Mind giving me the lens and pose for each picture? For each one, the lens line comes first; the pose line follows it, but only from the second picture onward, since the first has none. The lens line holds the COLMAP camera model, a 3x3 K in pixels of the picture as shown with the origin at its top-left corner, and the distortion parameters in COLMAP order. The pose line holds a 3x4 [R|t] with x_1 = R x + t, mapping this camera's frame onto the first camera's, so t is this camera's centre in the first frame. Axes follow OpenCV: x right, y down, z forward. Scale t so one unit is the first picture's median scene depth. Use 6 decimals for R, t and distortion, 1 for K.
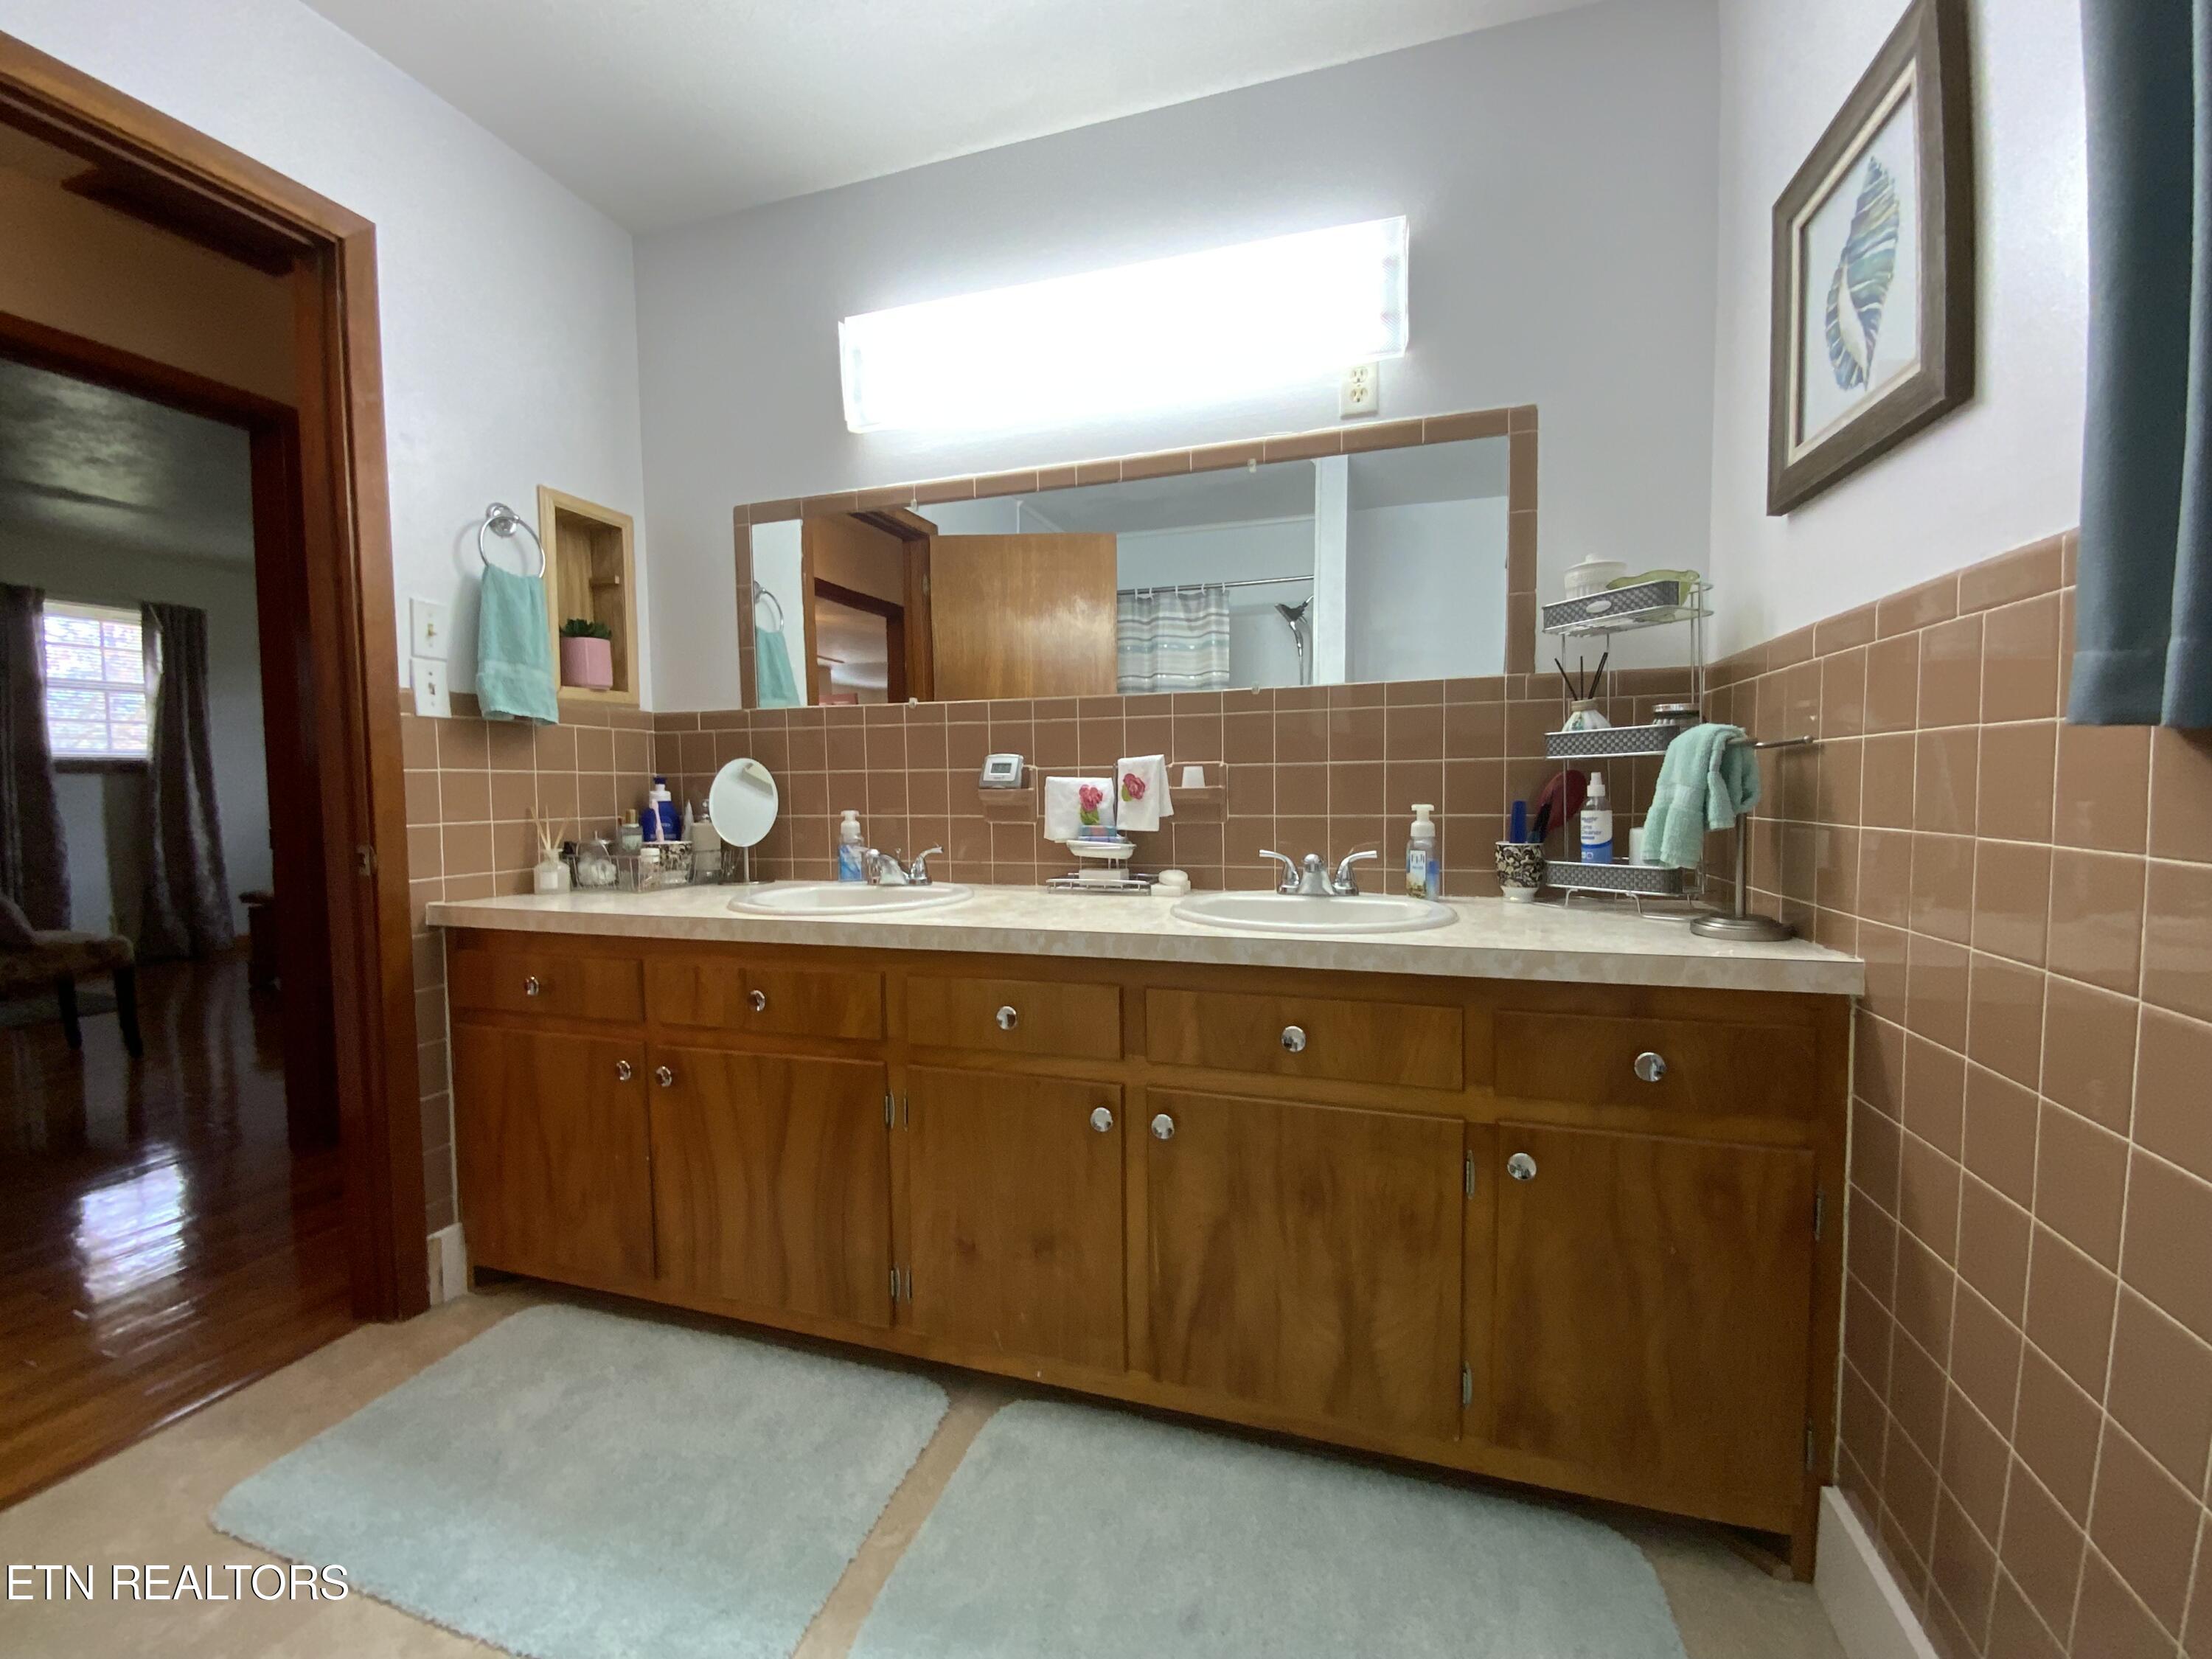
lens RADIAL K [[904.1, 0, 1106.0], [0, 904.1, 829.5], [0, 0, 1]] dist [-0.000088, -0.013001]
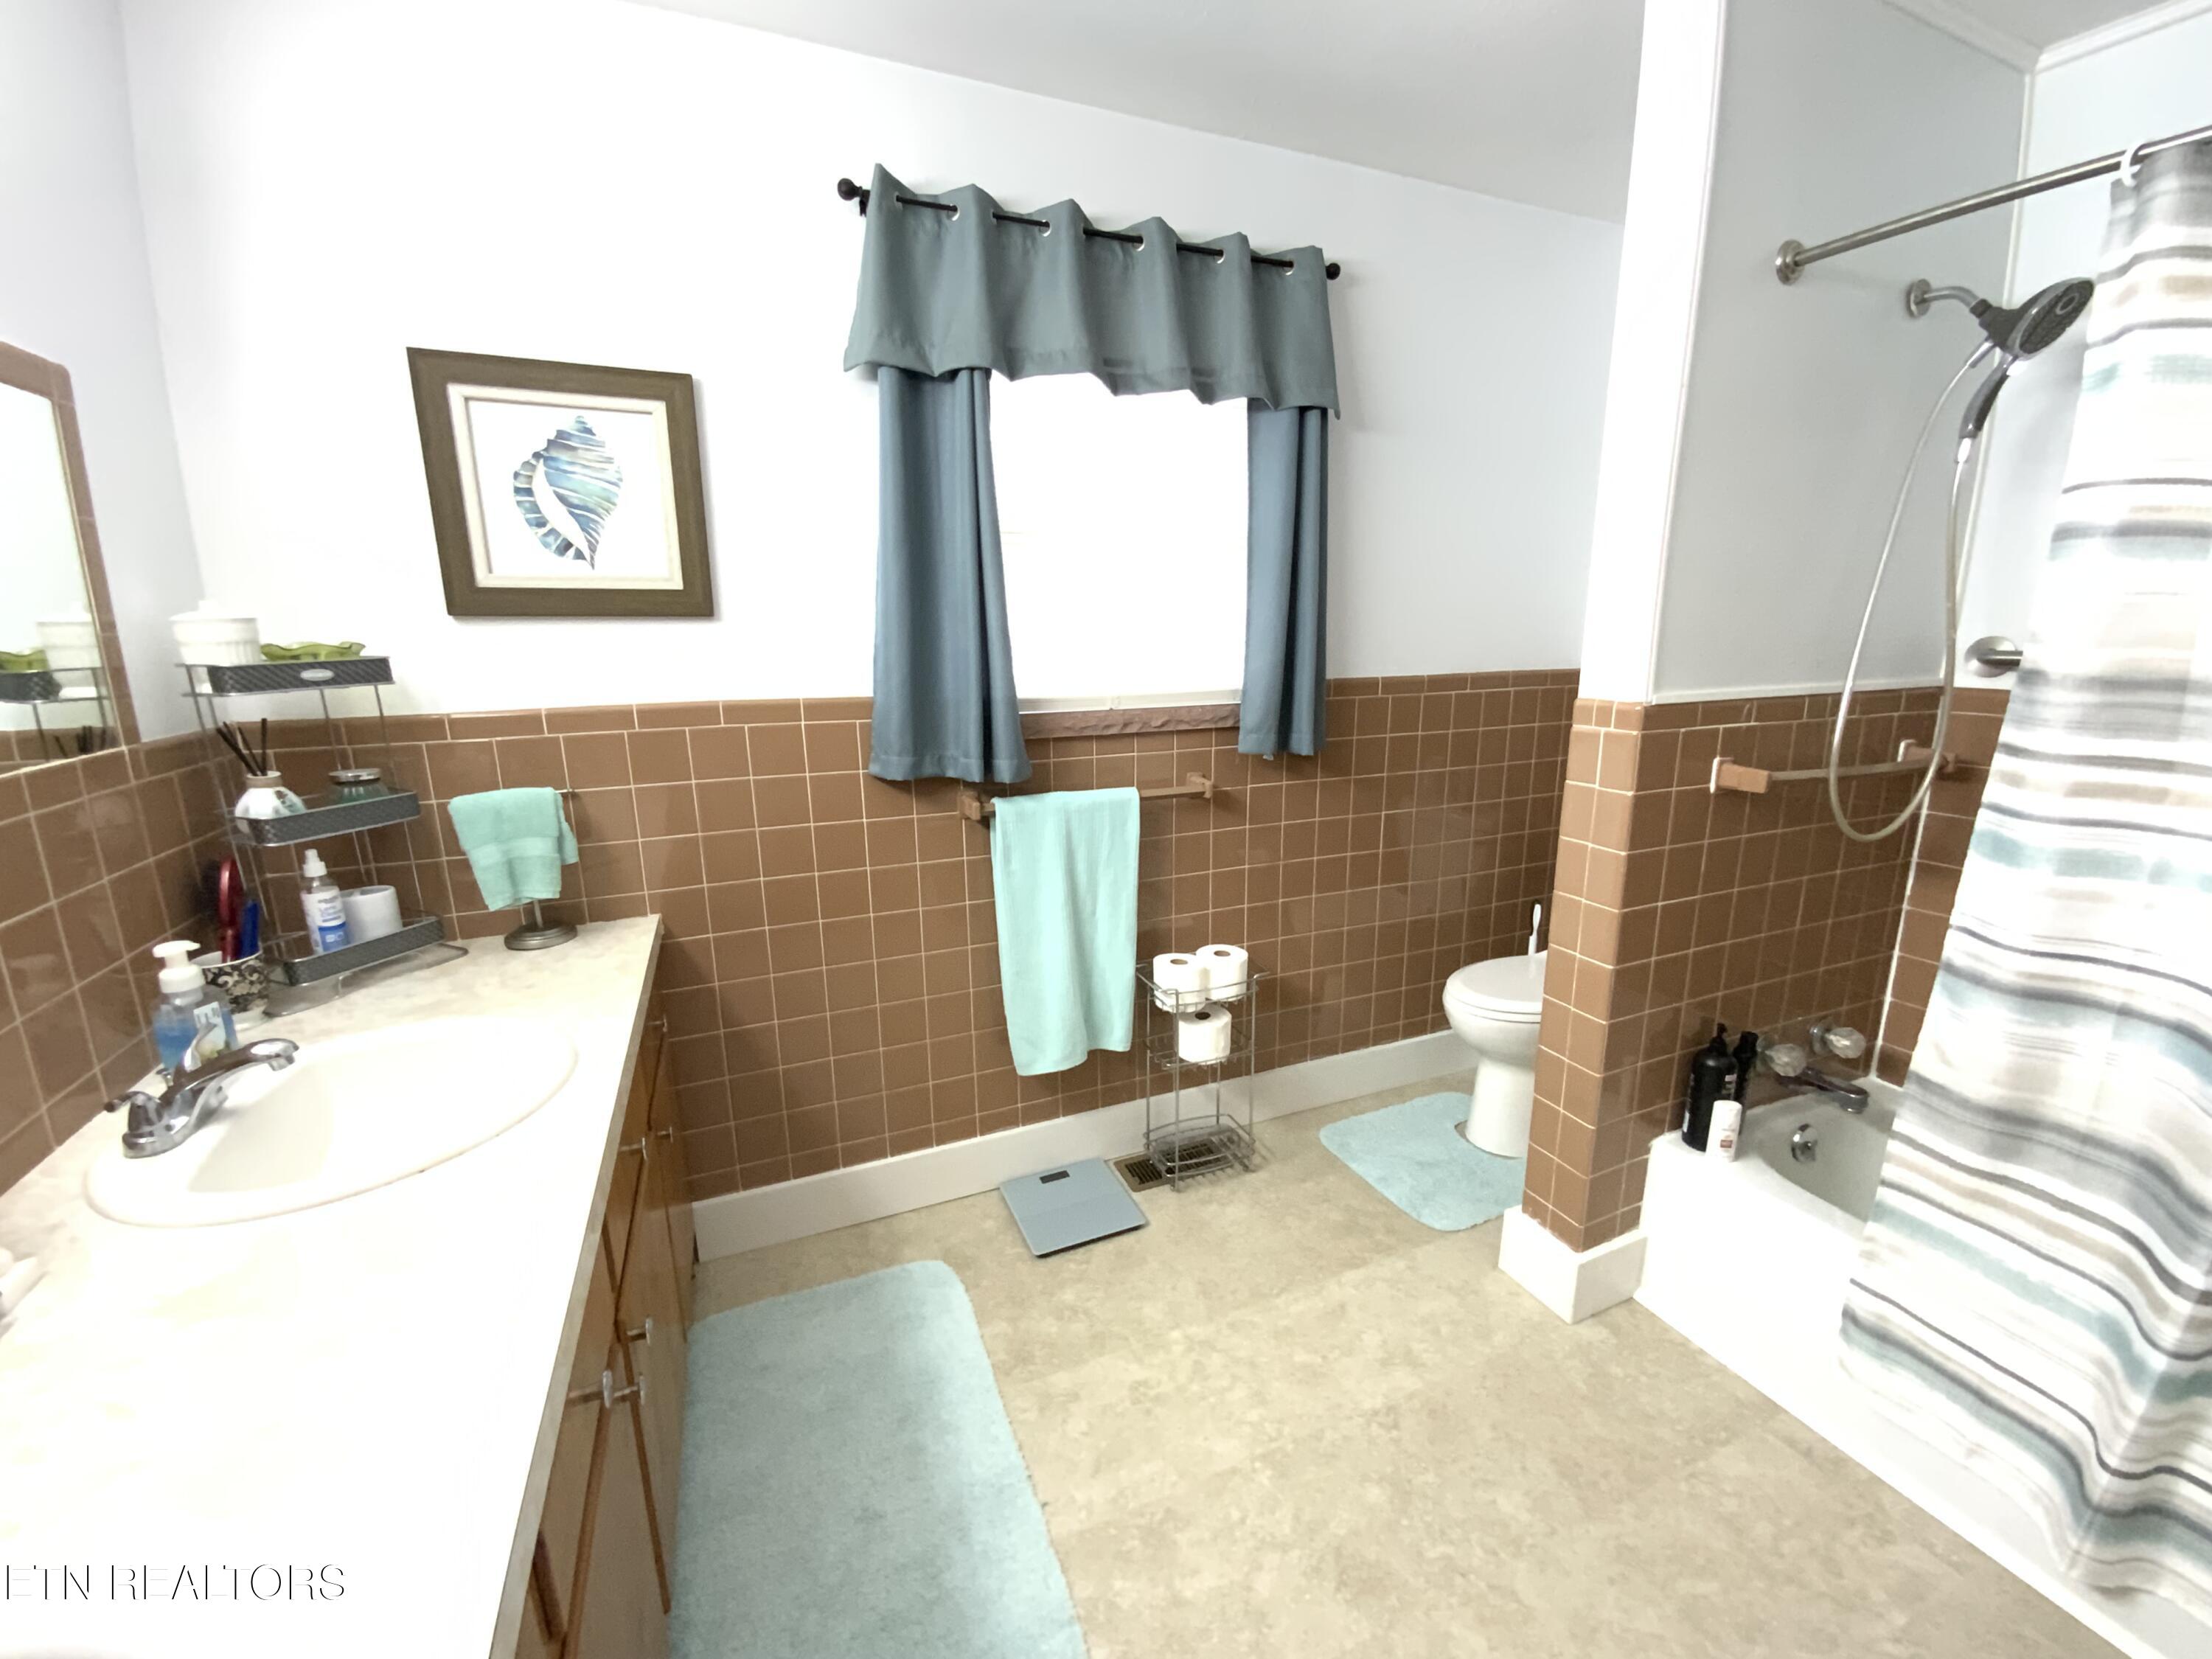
lens RADIAL K [[904.1, 0, 1106.0], [0, 904.1, 829.5], [0, 0, 1]] dist [-0.000088, -0.013001]
pose [[-0.663532, -0.145204, 0.733921, -1.117932], [0.061800, 0.966994, 0.247190, -0.432376], [-0.745591, 0.209375, -0.632658, 1.607291]]
